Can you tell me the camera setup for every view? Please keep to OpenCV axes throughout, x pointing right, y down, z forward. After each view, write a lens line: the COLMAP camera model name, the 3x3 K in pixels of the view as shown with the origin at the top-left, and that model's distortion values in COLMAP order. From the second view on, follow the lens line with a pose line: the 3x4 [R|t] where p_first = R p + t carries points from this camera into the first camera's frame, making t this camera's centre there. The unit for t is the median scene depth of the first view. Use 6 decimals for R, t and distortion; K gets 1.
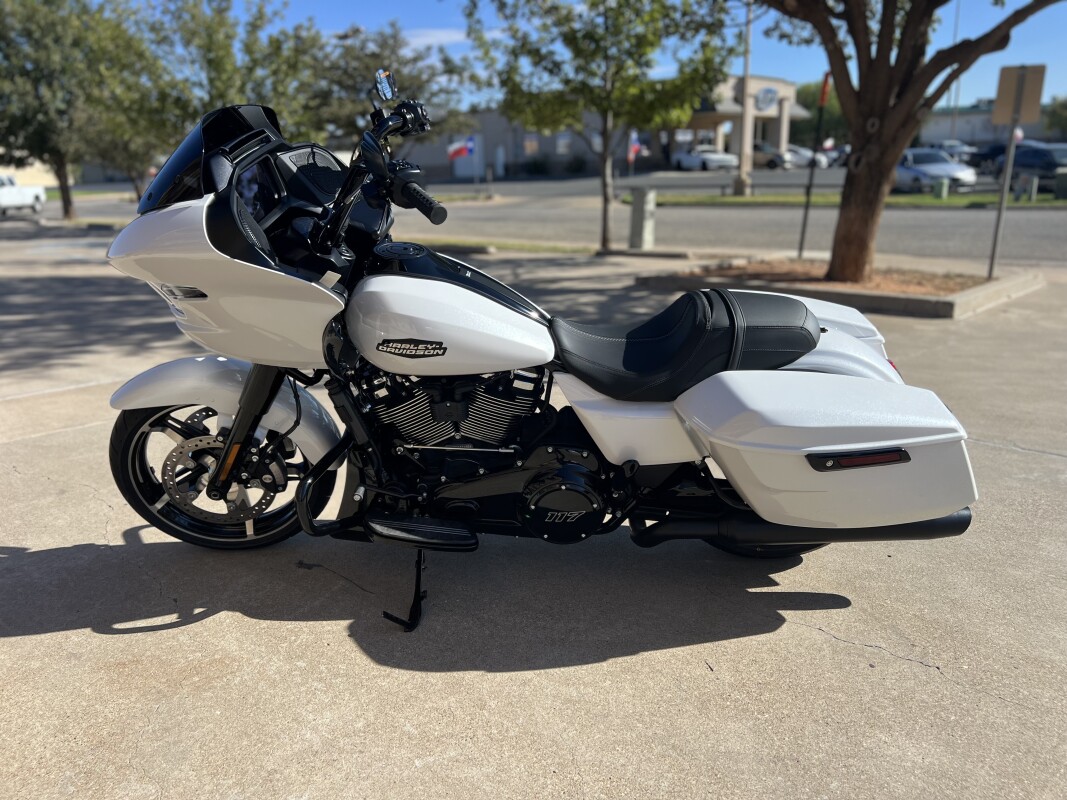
lens RADIAL K [[815.8, 0, 533.5], [0, 815.8, 400.0], [0, 0, 1]] dist [0.035774, -0.048235]
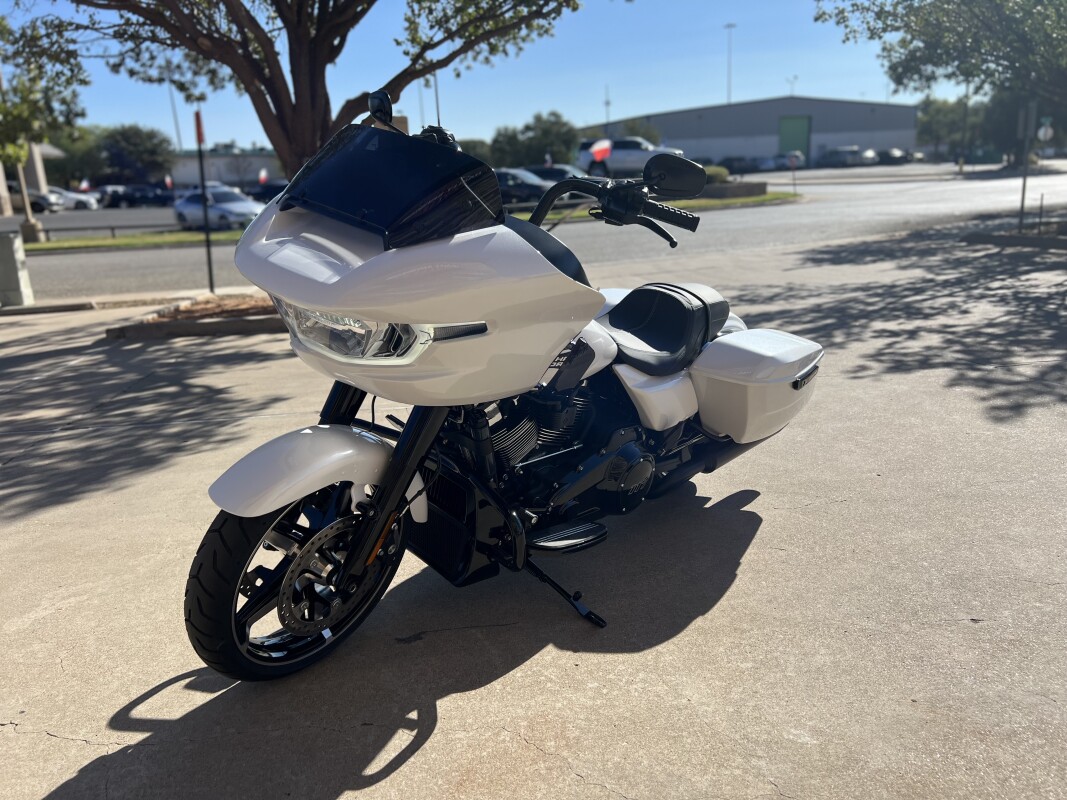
lens RADIAL K [[810.2, 0, 533.5], [0, 810.2, 400.0], [0, 0, 1]] dist [0.058978, -0.053705]
pose [[0.657252, -0.201472, 0.726243, -0.168349], [0.234851, 0.970379, 0.056659, -0.014842], [-0.716146, 0.133319, 0.685099, 0.056539]]
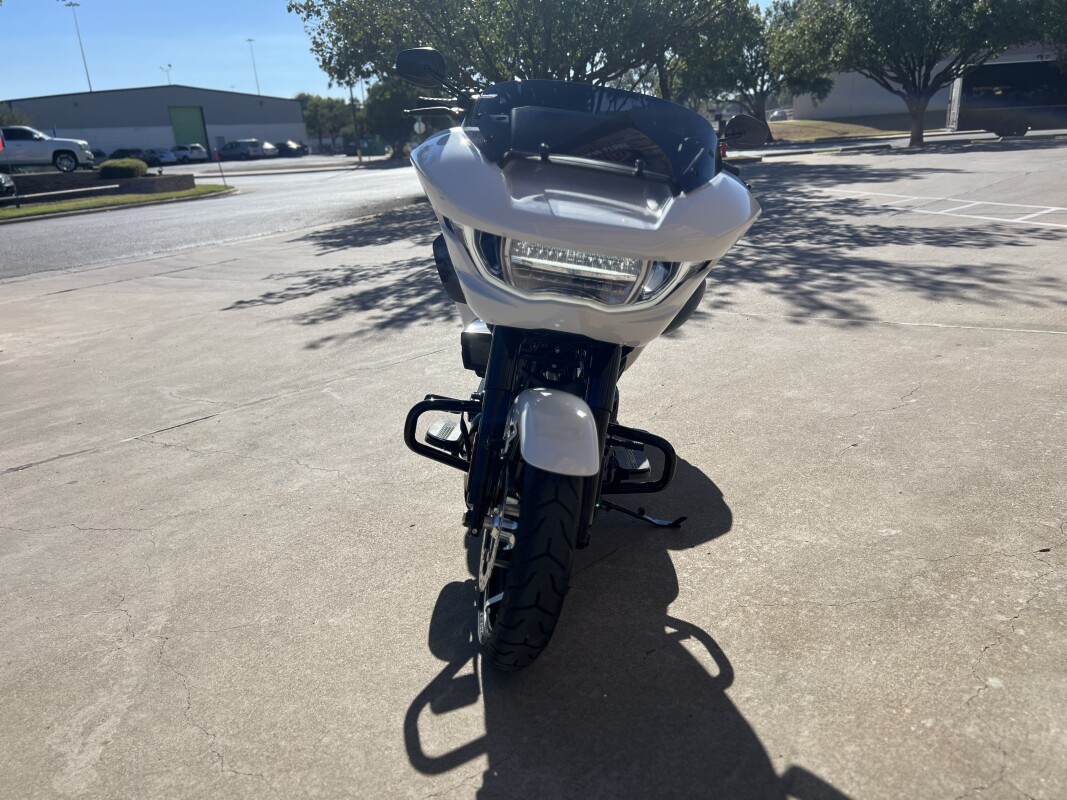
lens RADIAL K [[810.2, 0, 533.5], [0, 810.2, 400.0], [0, 0, 1]] dist [0.058978, -0.053705]
pose [[0.026402, -0.284239, 0.958390, -0.234111], [0.335648, 0.905587, 0.259332, -0.051119], [-0.941618, 0.314834, 0.119314, 0.183830]]
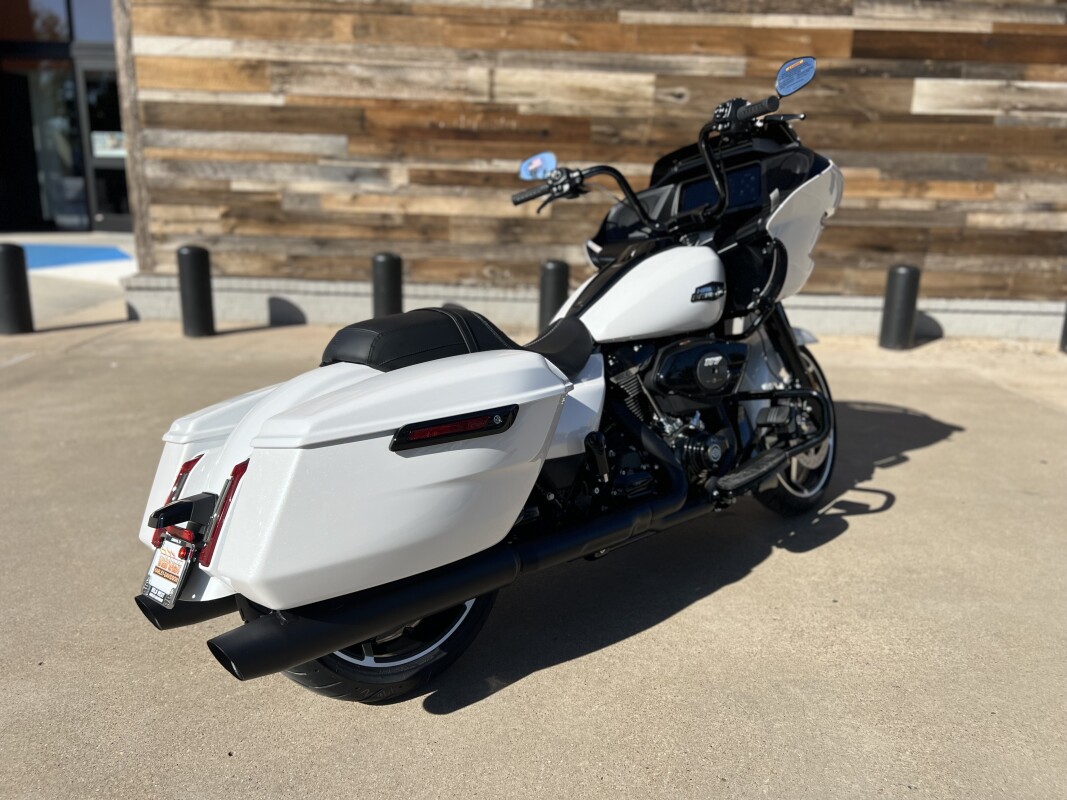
lens RADIAL K [[815.8, 0, 533.5], [0, 815.8, 400.0], [0, 0, 1]] dist [0.035774, -0.048235]
pose [[-0.747292, 0.164785, -0.643740, 0.137897], [-0.181973, 0.880981, 0.436759, -0.085077], [0.639094, 0.443529, -0.628364, 0.319214]]
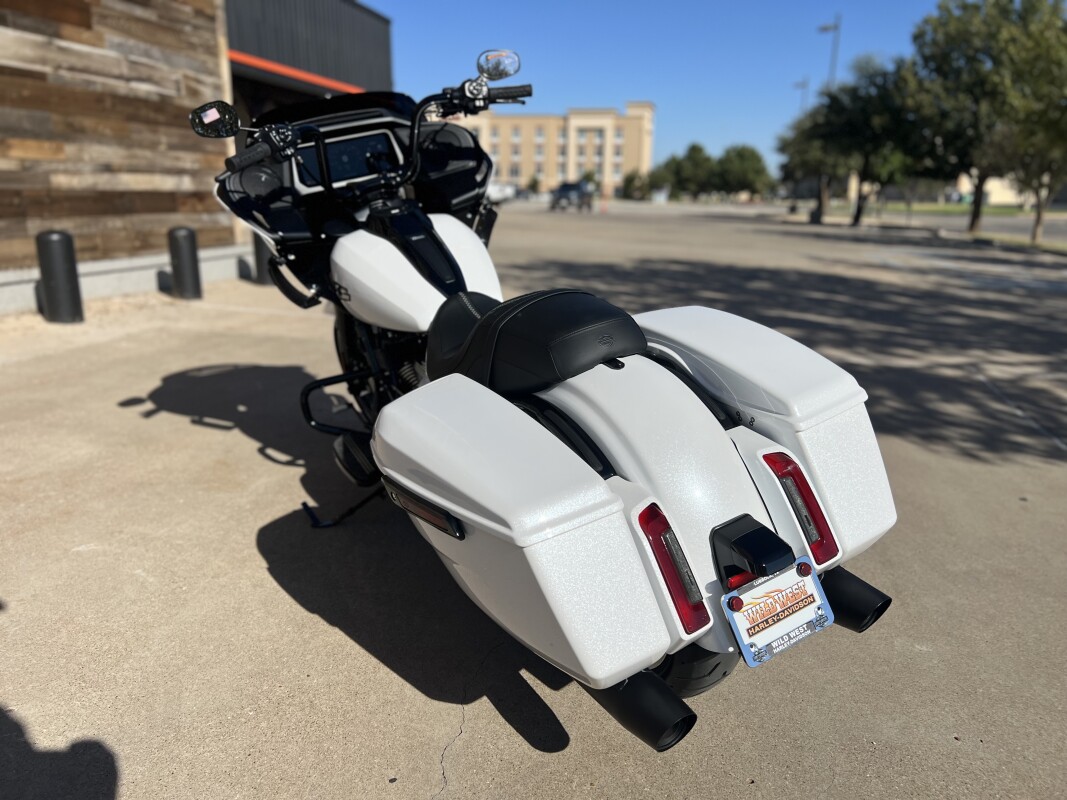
lens RADIAL K [[815.8, 0, 533.5], [0, 815.8, 400.0], [0, 0, 1]] dist [0.035774, -0.048235]
pose [[0.488504, 0.252651, -0.835183, 0.173712], [-0.270135, 0.953928, 0.130568, -0.024376], [0.829693, 0.161830, 0.534248, 0.110734]]
